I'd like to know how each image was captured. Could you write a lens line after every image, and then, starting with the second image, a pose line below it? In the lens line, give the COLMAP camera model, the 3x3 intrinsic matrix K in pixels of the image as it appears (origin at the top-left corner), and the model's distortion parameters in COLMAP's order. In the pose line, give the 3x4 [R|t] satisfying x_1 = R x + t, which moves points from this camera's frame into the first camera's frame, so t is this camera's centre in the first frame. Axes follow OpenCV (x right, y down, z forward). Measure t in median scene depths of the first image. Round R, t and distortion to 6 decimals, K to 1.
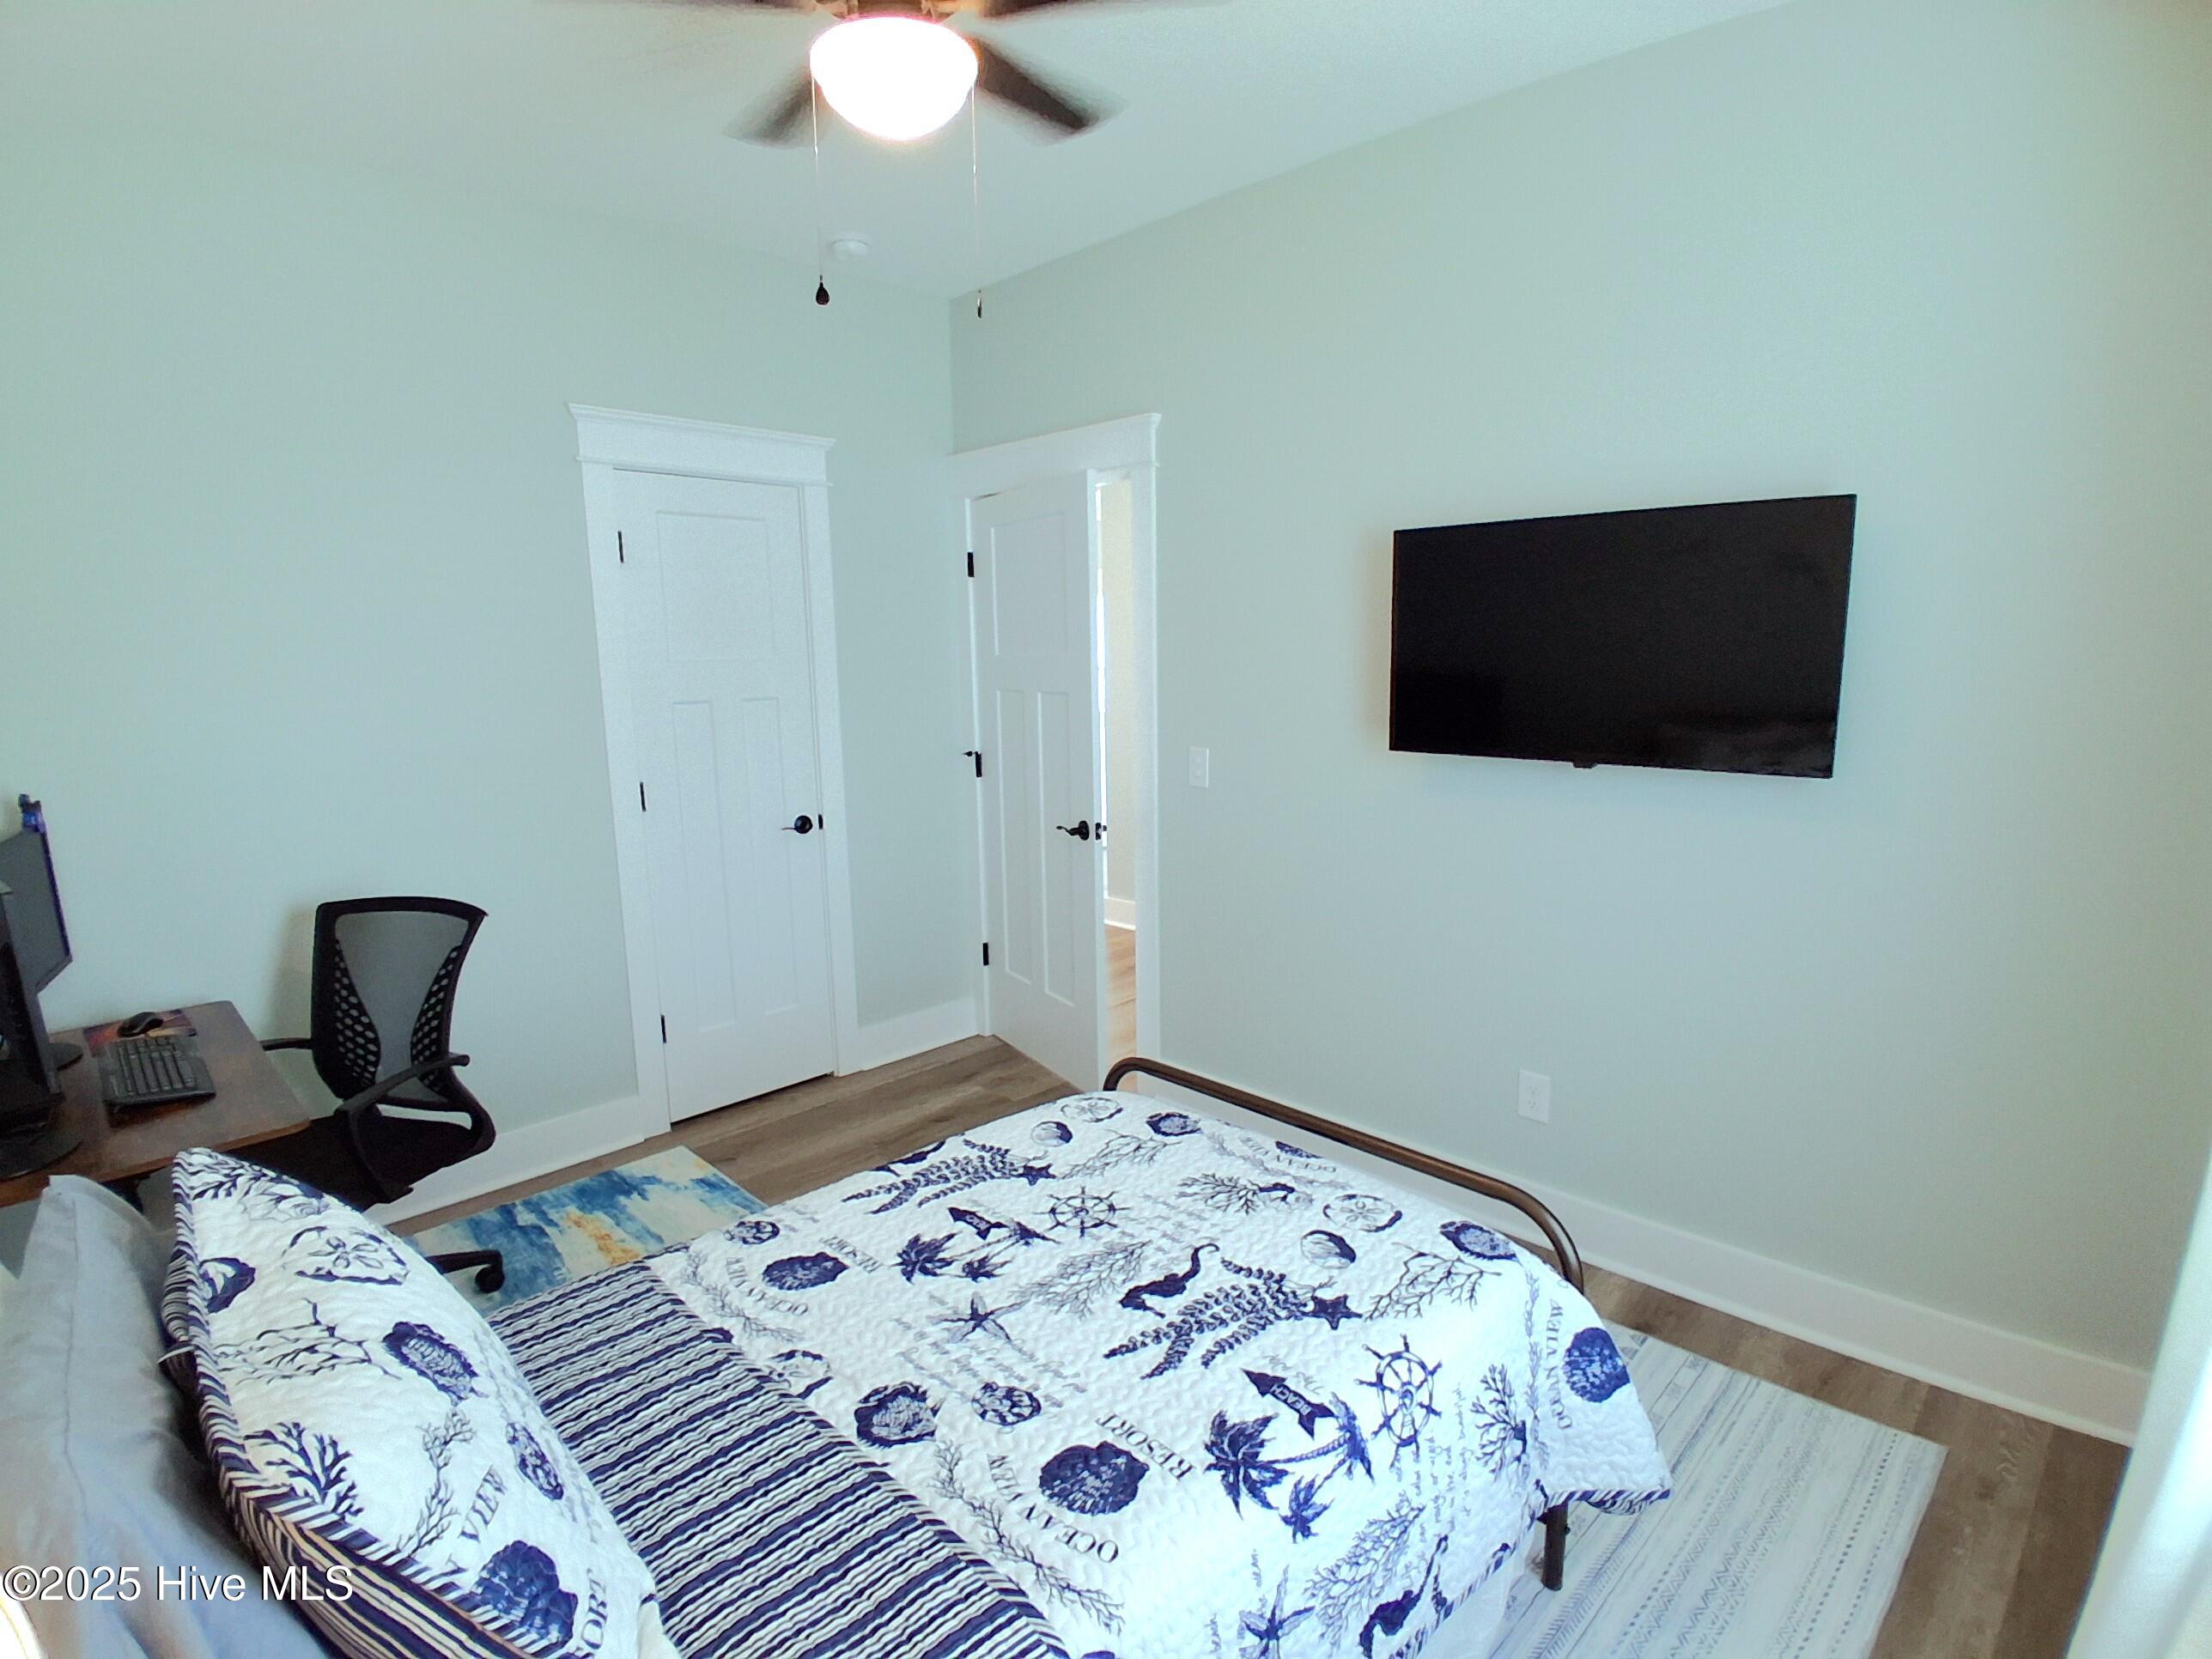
lens RADIAL K [[1099.8, 0, 1083.9], [0, 1099.8, 840.7], [0, 0, 1]] dist [0.003240, -0.045458]
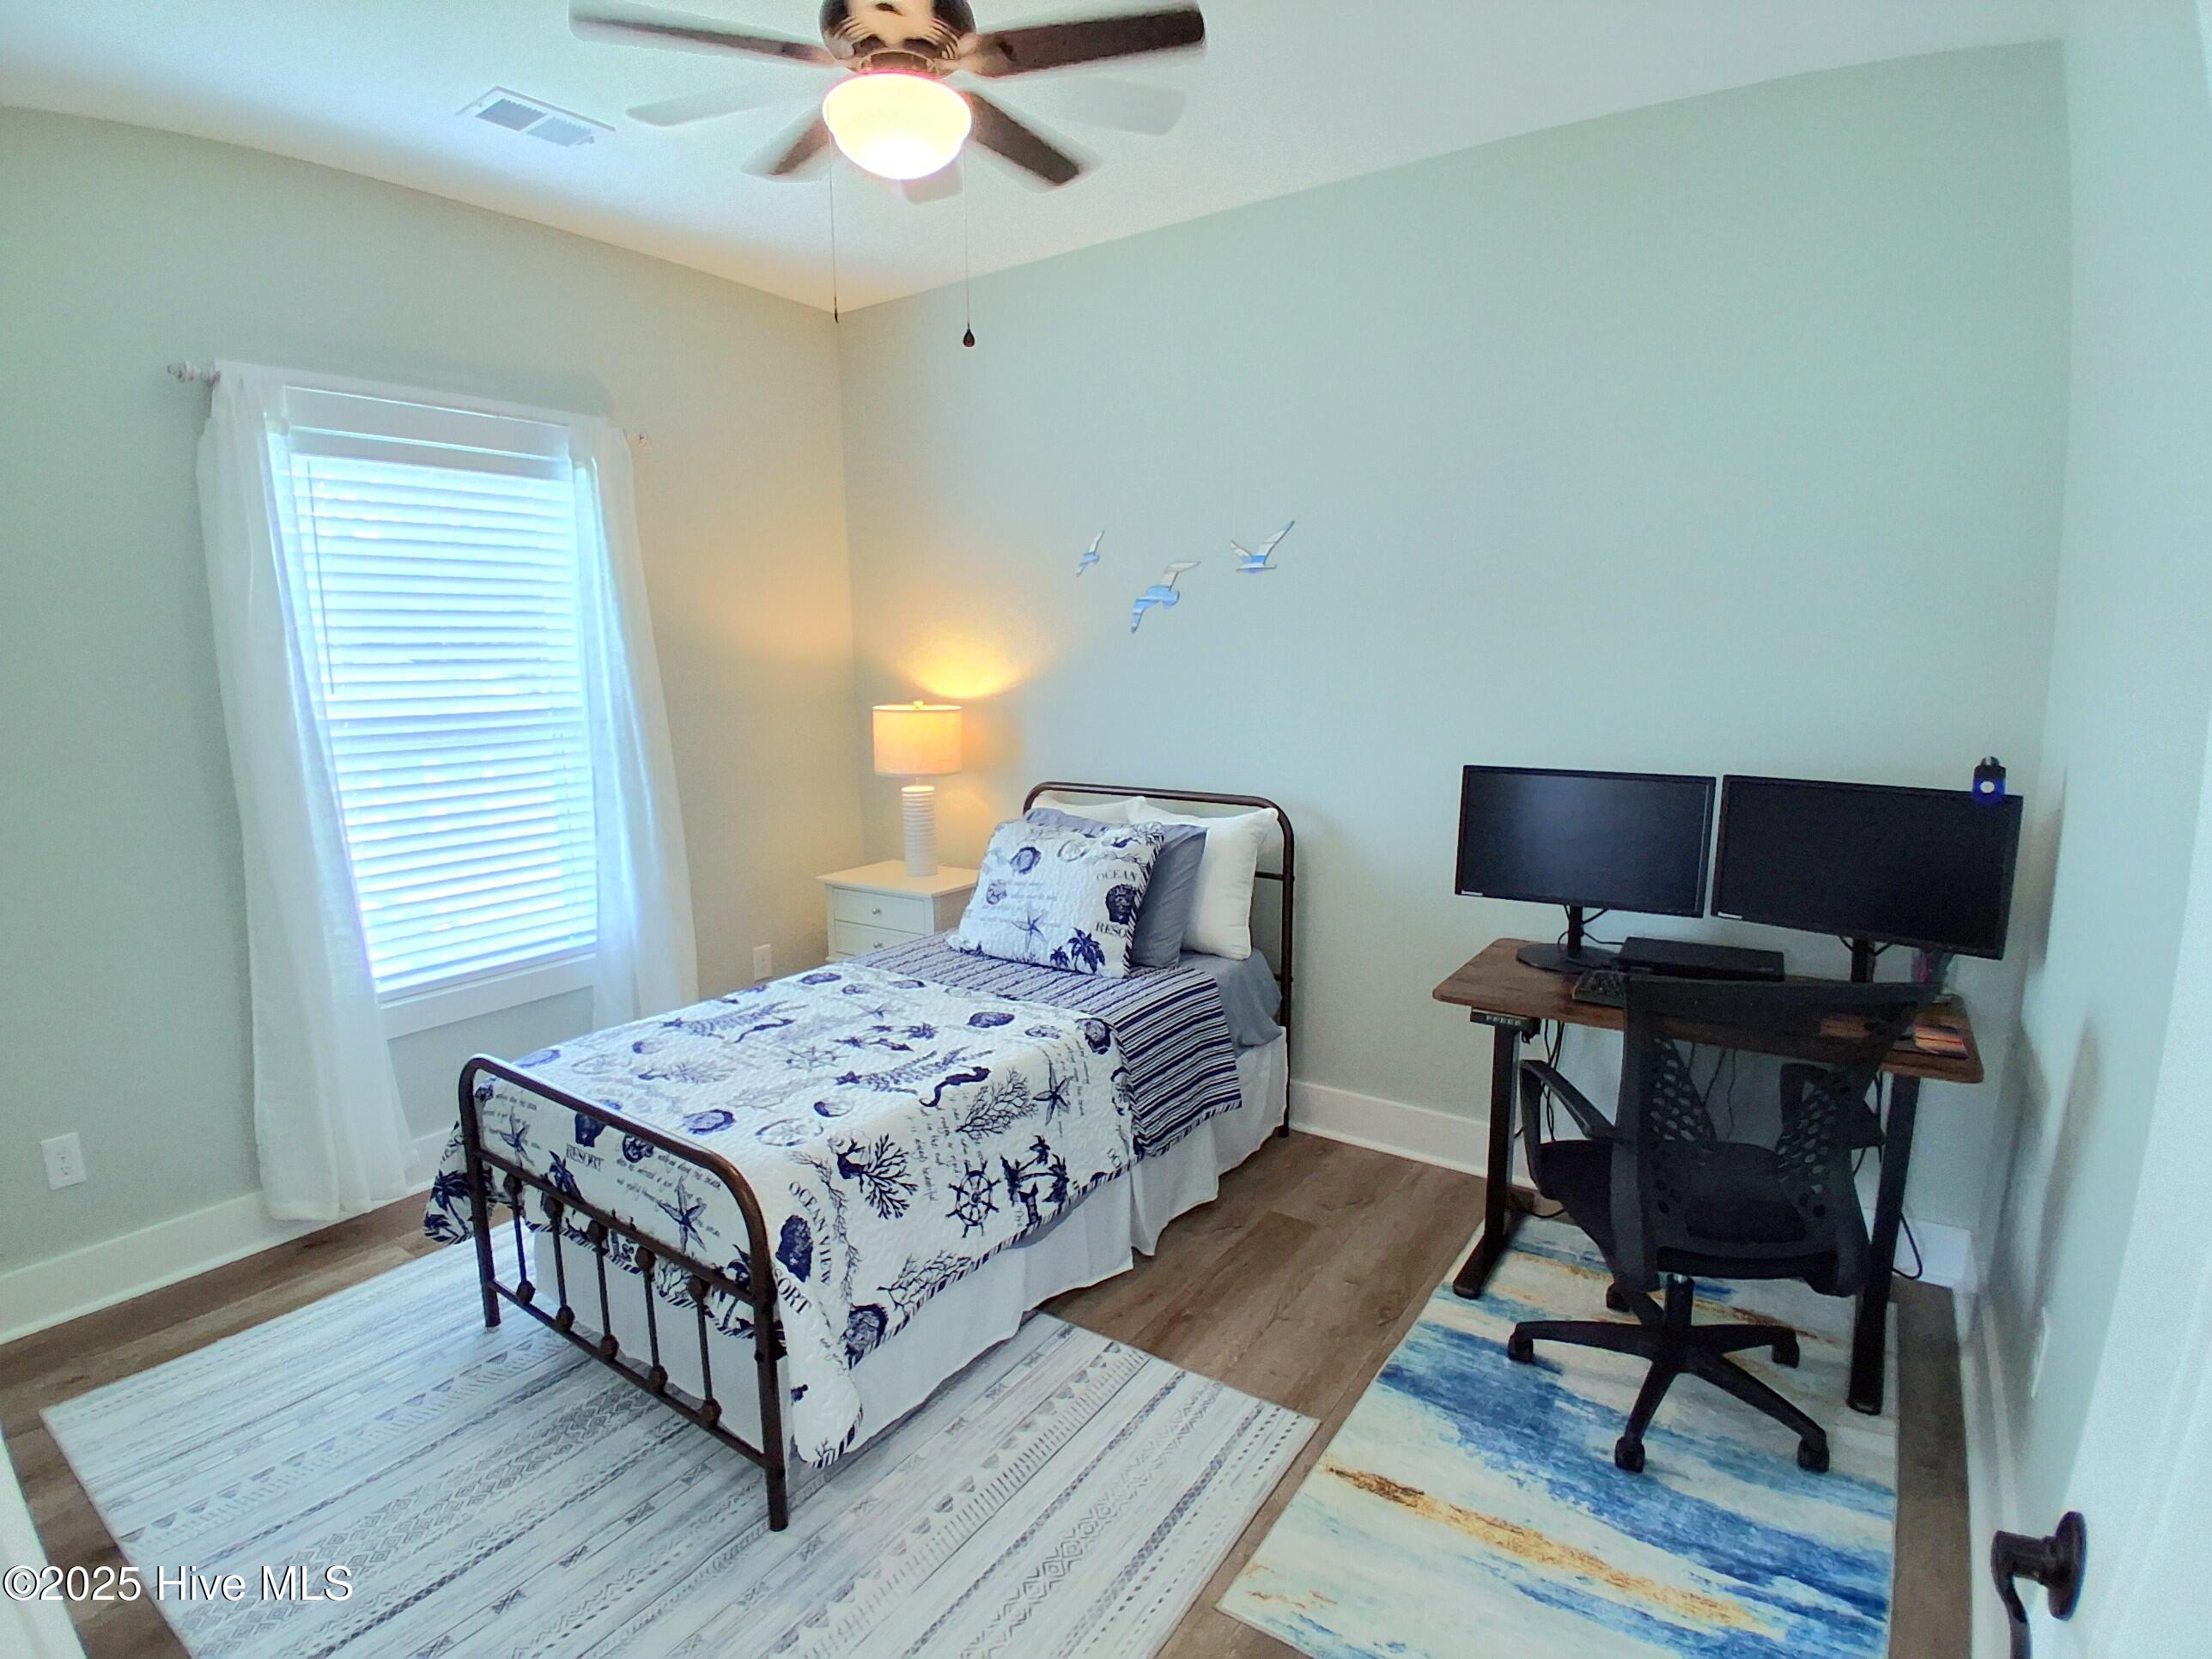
lens RADIAL K [[1099.8, 0, 1083.9], [0, 1099.8, 840.7], [0, 0, 1]] dist [0.003240, -0.045458]
pose [[-0.982648, 0.066653, -0.173091, -0.118308], [0.003622, 0.939919, 0.341378, -0.389580], [0.185446, 0.334828, -0.923851, 2.312122]]
